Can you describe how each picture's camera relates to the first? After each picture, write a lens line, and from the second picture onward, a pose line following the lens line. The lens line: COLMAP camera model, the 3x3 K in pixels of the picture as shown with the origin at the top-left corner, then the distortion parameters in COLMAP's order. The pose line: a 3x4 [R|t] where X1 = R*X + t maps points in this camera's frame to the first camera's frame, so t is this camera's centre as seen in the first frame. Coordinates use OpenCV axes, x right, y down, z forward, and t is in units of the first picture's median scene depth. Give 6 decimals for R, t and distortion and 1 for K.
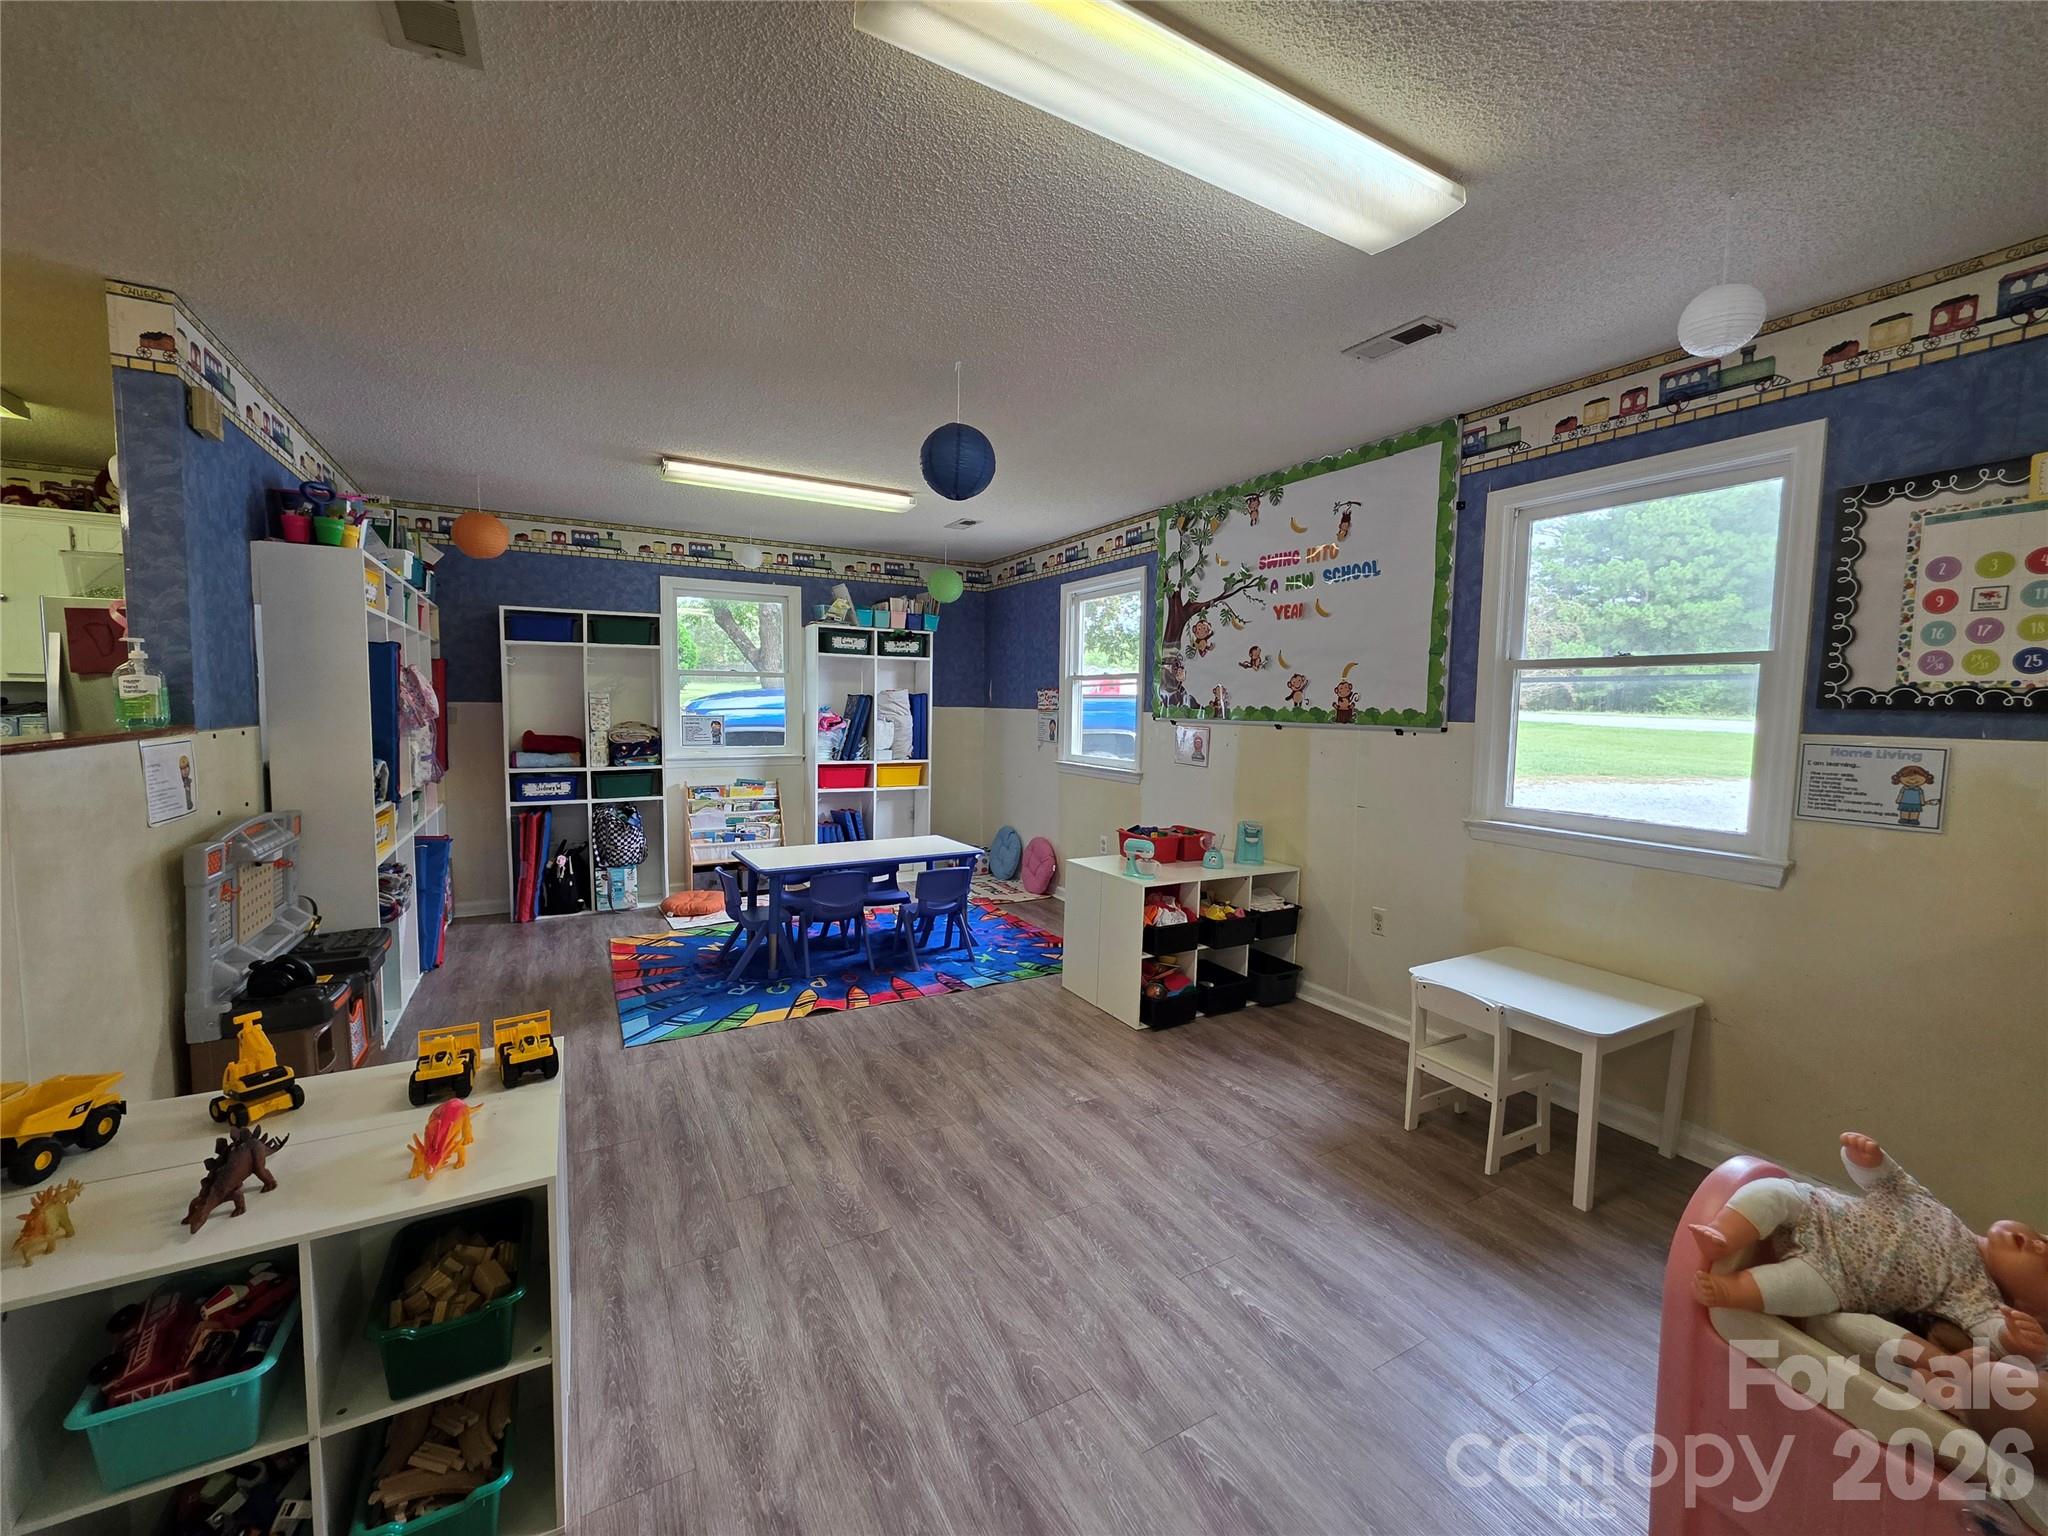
lens RADIAL K [[813.5, 0, 1023.8], [0, 813.5, 764.5], [0, 0, 1]] dist [0.000805, -0.000124]
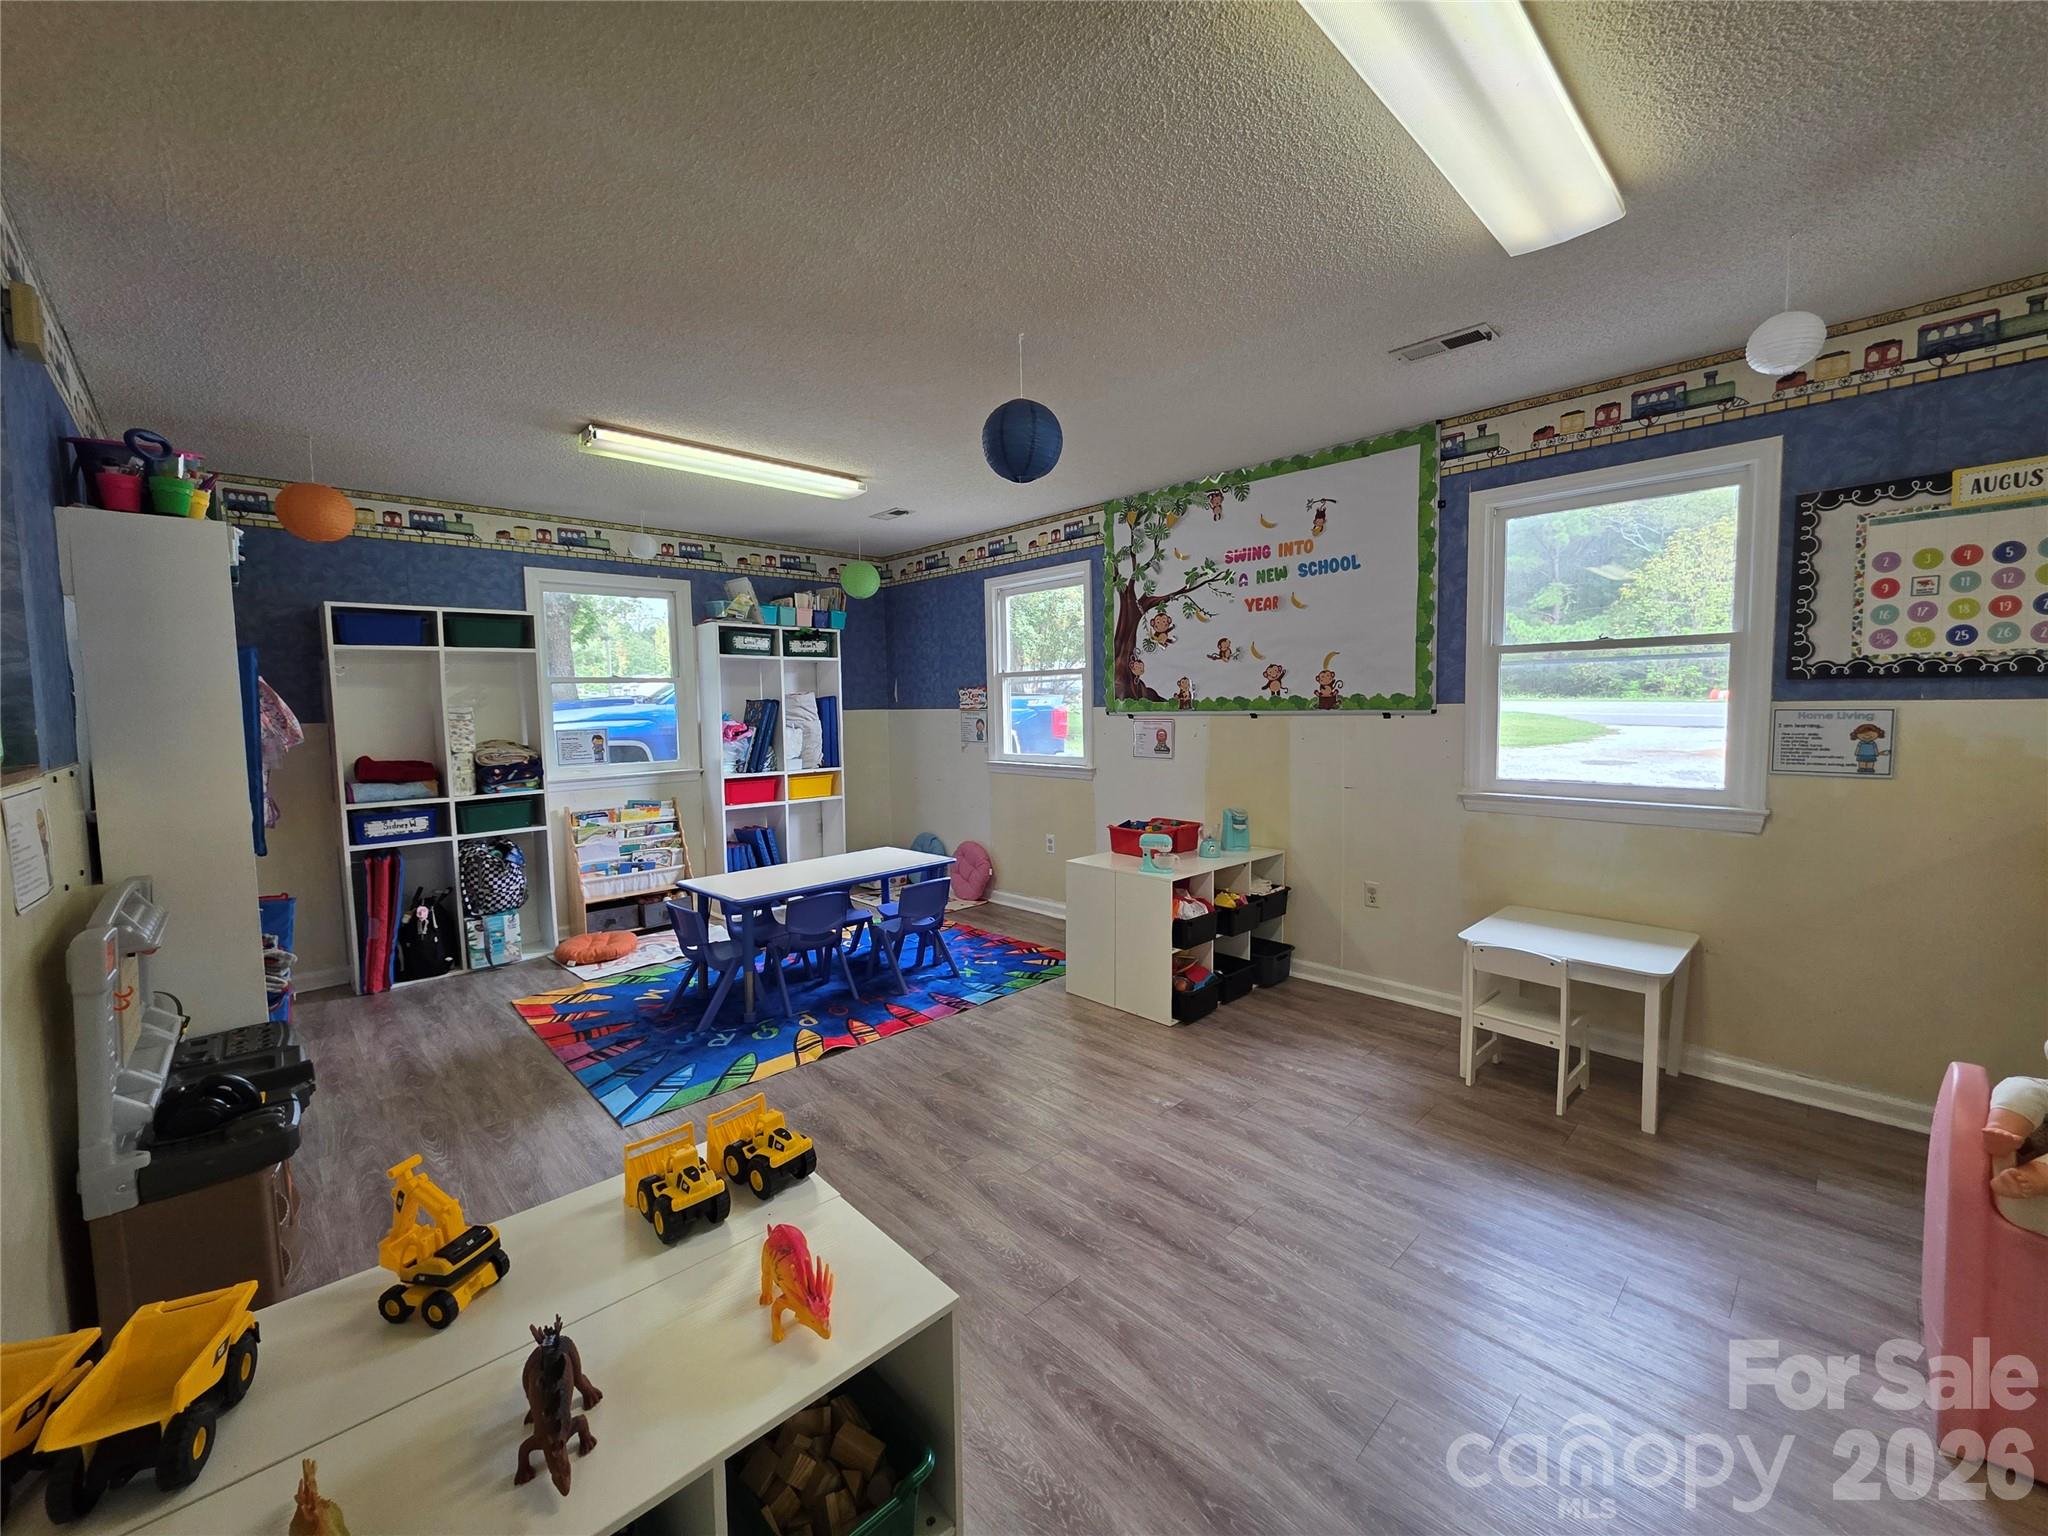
lens RADIAL K [[817.1, 0, 1021.2], [0, 817.1, 761.2], [0, 0, 1]] dist [0.001760, -0.000526]
pose [[0.967990, -0.050352, 0.245887, -0.218779], [0.051678, 0.998663, 0.001060, -0.004936], [-0.245612, 0.011681, 0.969298, 0.064685]]
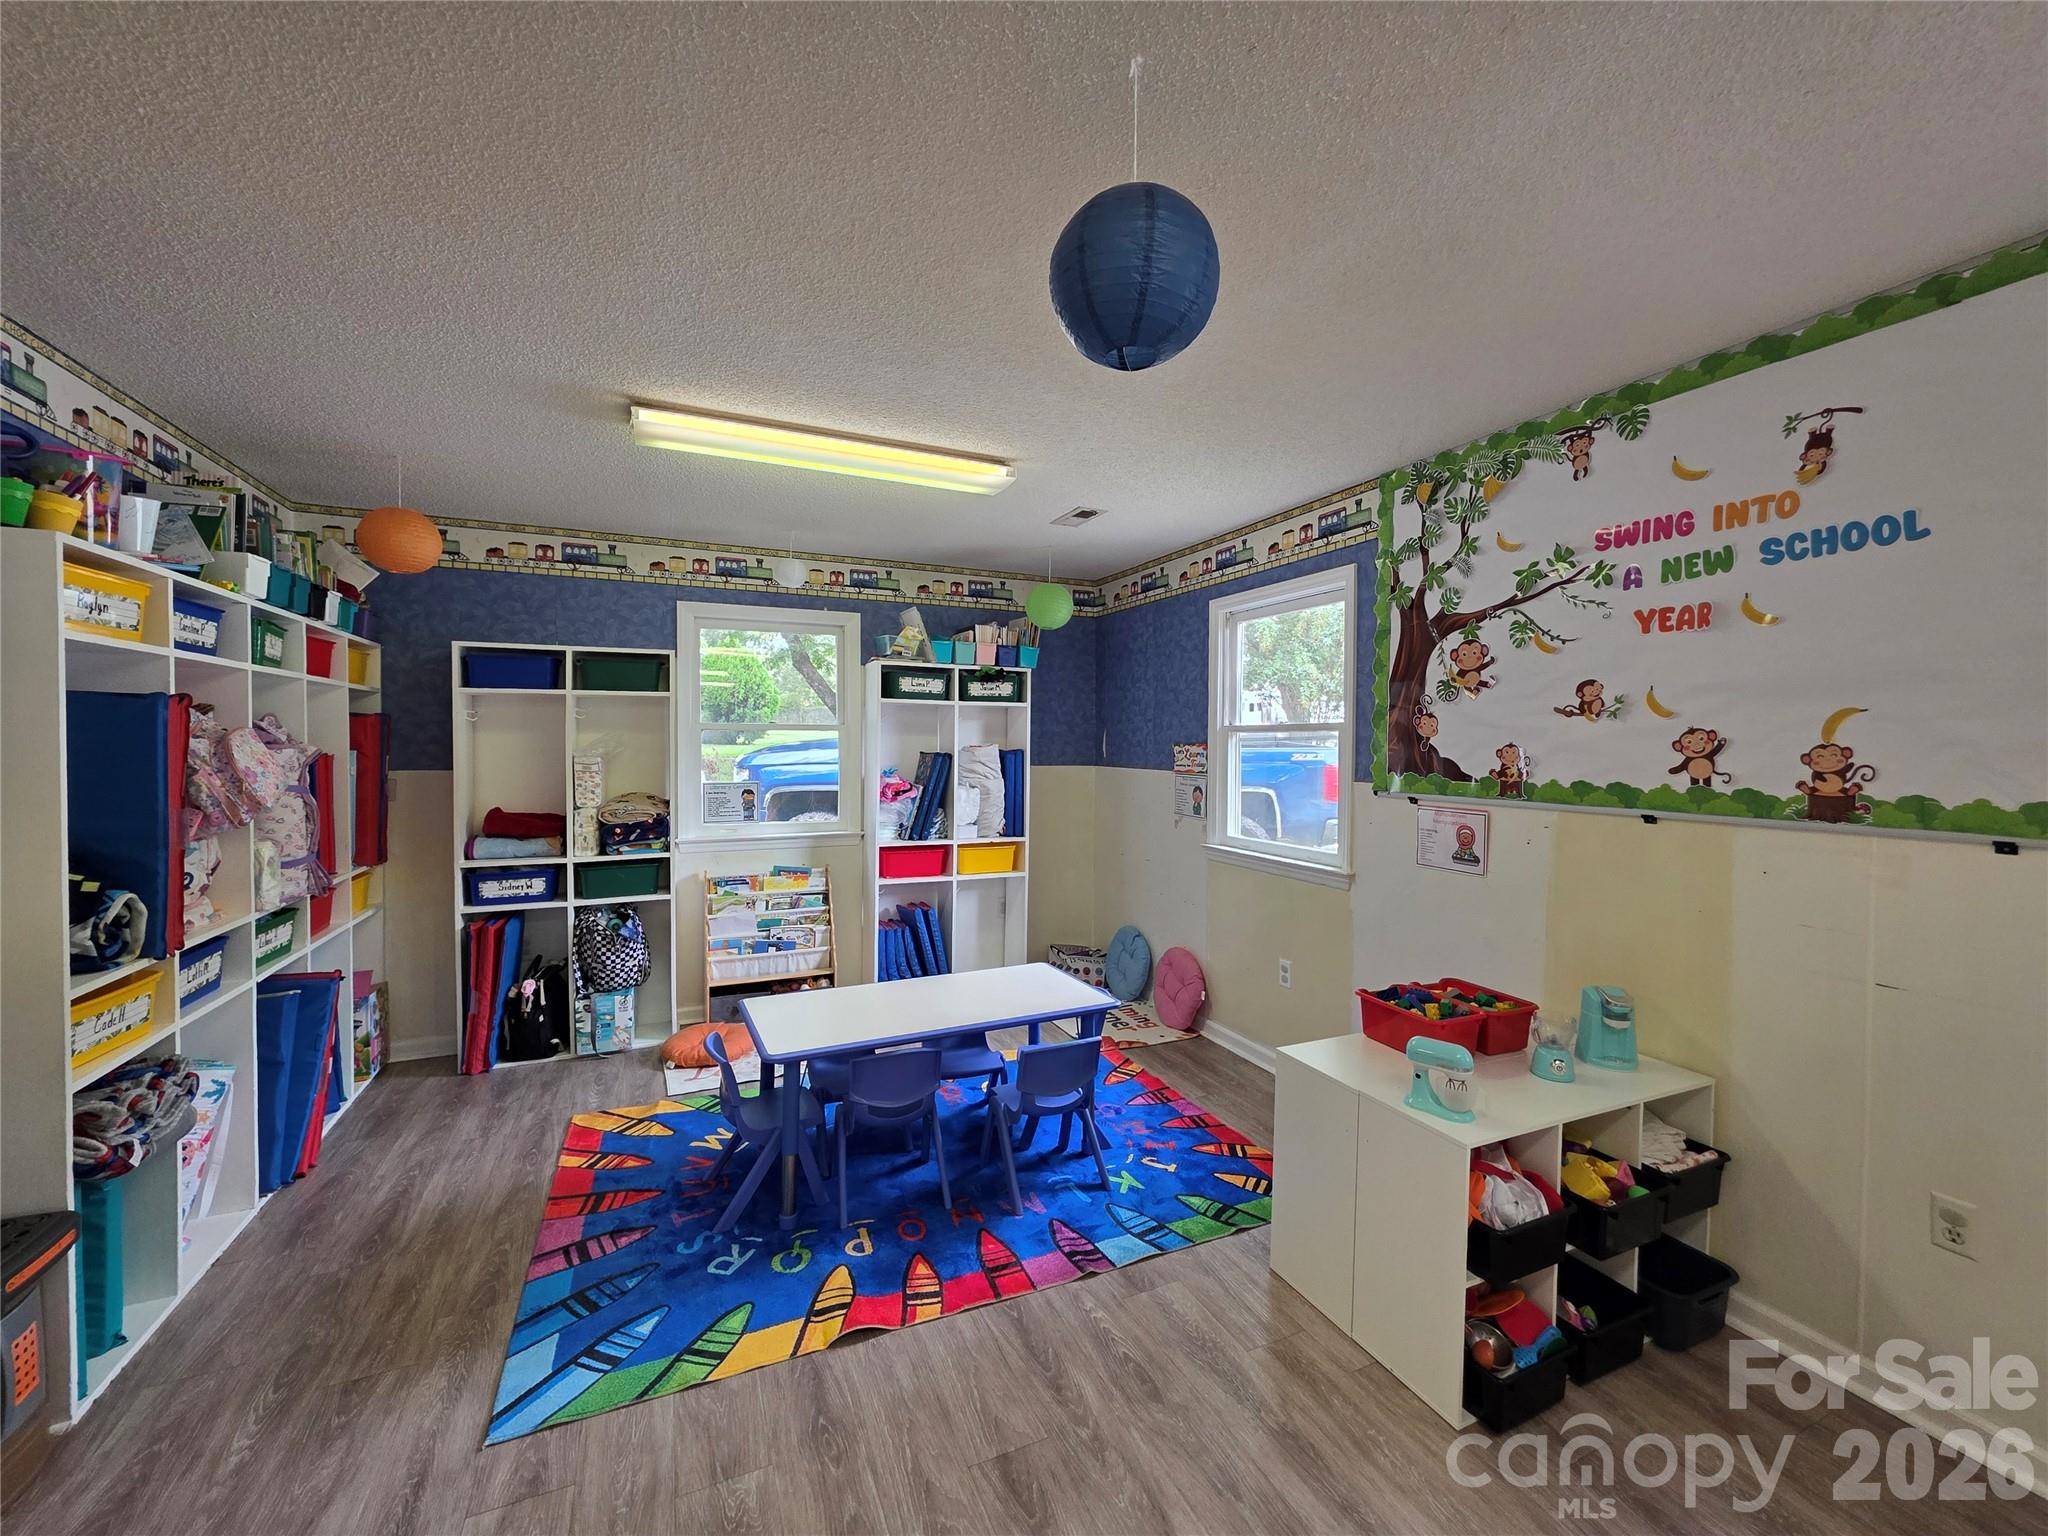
lens RADIAL K [[812.2, 0, 1032.1], [0, 812.2, 761.3], [0, 0, 1]] dist [0.001302, 0.000384]
pose [[0.996109, -0.005830, -0.087932, -0.065737], [0.001143, 0.998580, -0.053256, -0.054167], [0.088117, 0.052949, 0.994702, 0.370952]]
